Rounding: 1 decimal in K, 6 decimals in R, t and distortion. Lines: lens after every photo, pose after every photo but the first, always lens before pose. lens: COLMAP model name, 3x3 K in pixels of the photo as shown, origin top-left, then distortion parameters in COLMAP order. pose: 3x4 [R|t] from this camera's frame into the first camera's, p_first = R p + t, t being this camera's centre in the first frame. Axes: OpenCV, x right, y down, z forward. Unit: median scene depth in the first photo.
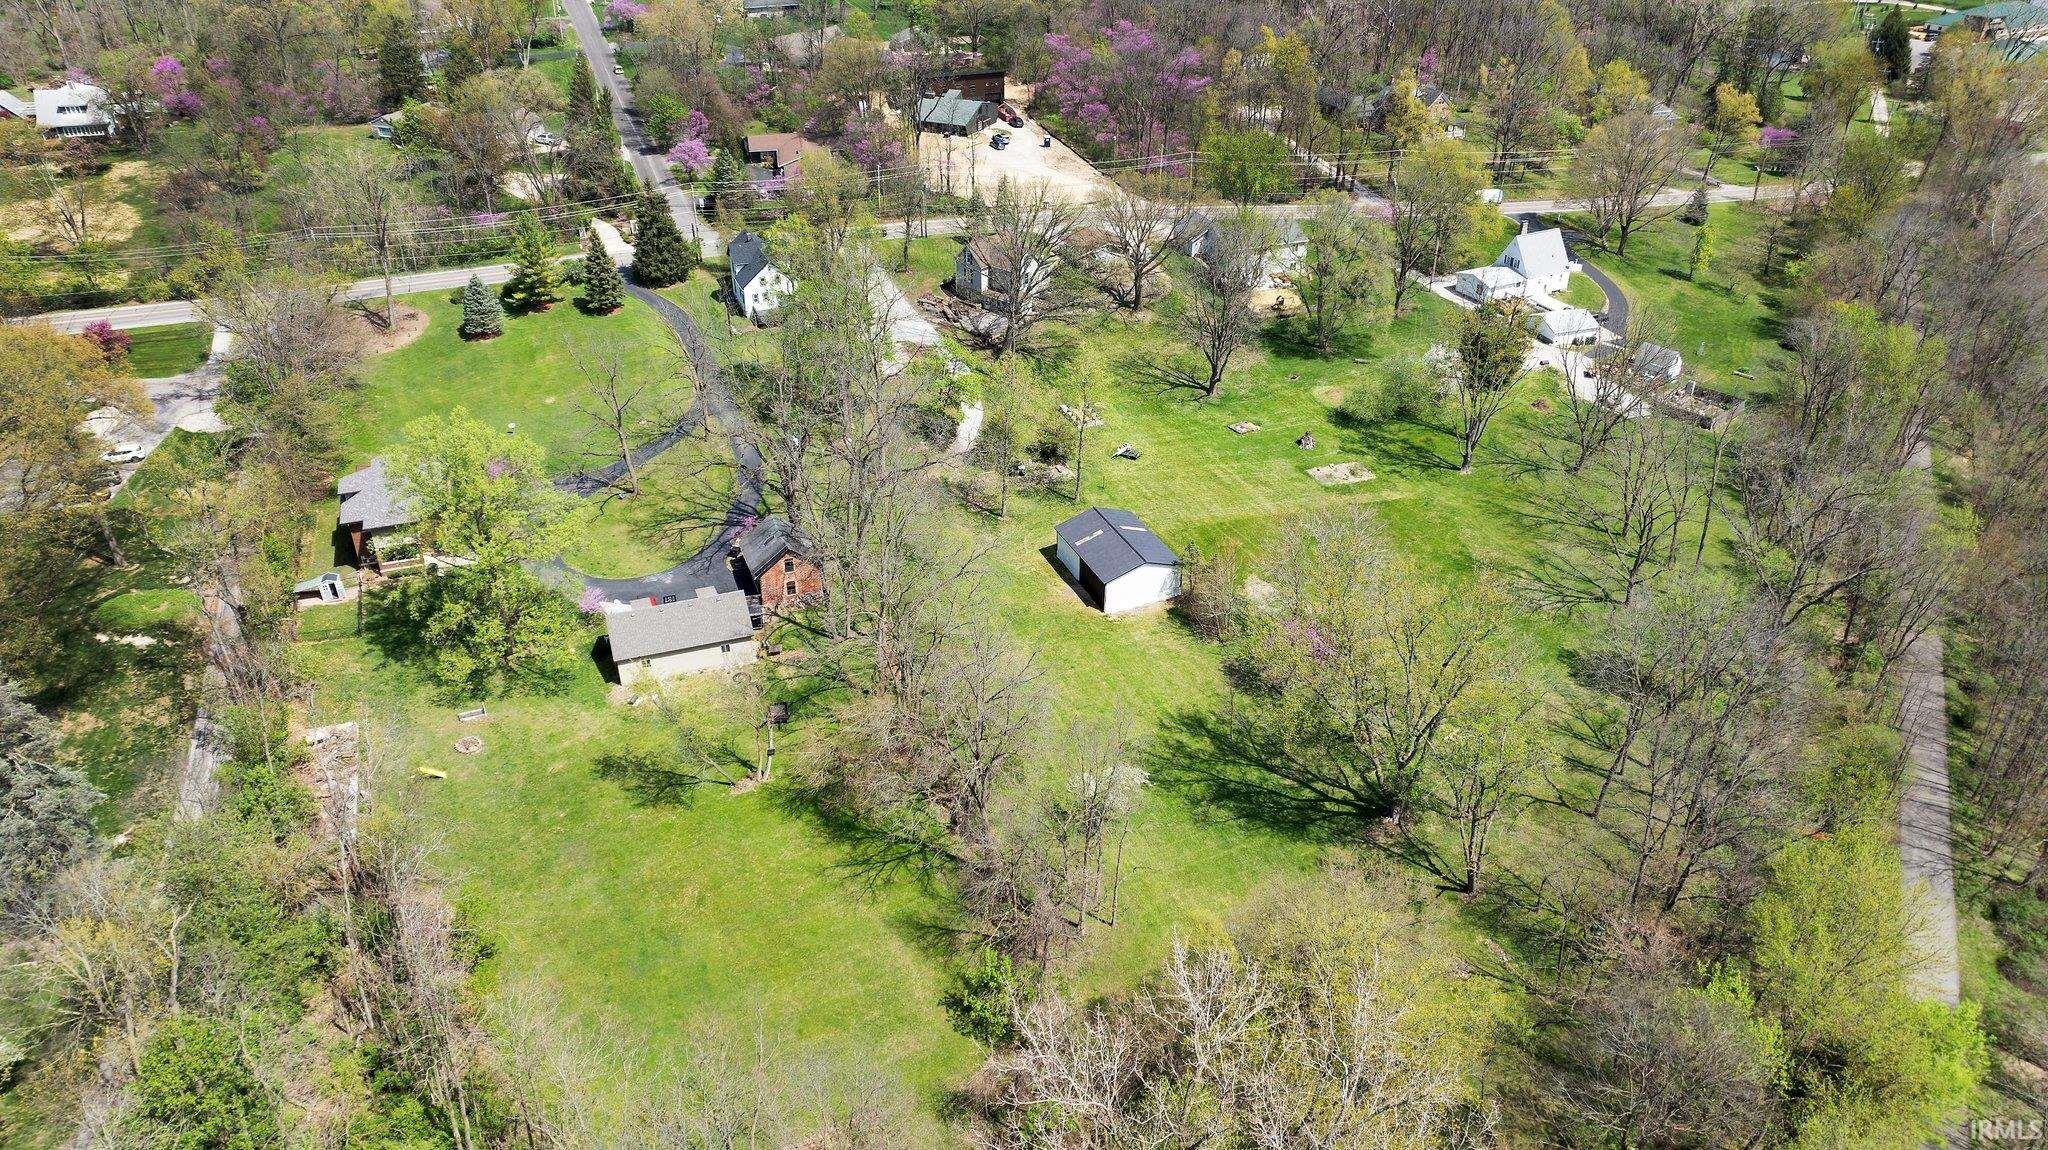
lens RADIAL K [[1439.1, 0, 1021.3], [0, 1439.1, 575.4], [0, 0, 1]] dist [-0.002031, -0.003297]
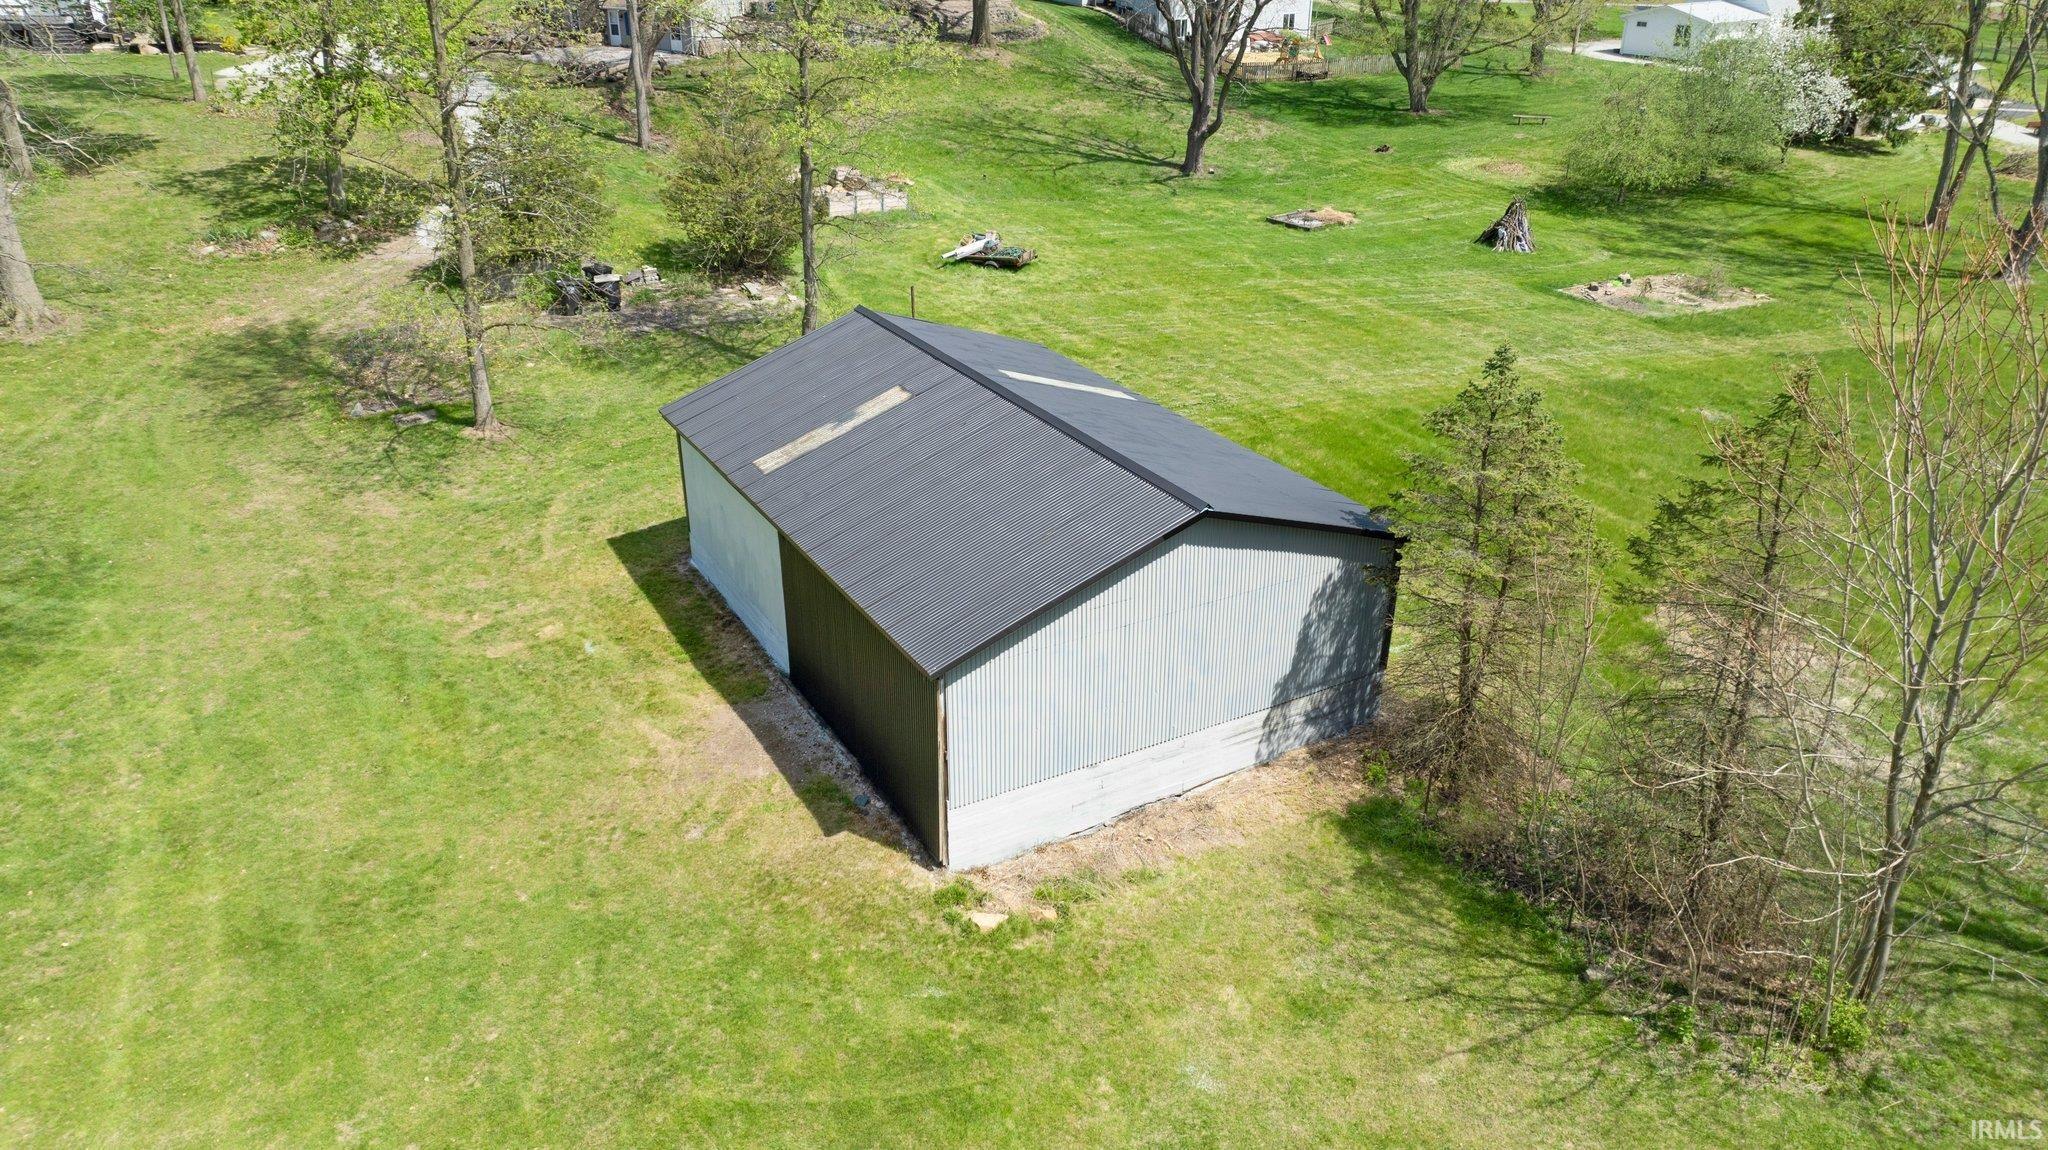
lens RADIAL K [[1439.1, 0, 1026.5], [0, 1439.1, 572.2], [0, 0, 1]] dist [-0.002031, -0.003297]
pose [[0.991299, -0.054605, 0.119773, 0.042893], [0.064706, 0.994518, -0.082140, 0.006633], [-0.114631, 0.089176, 0.989397, 0.726001]]
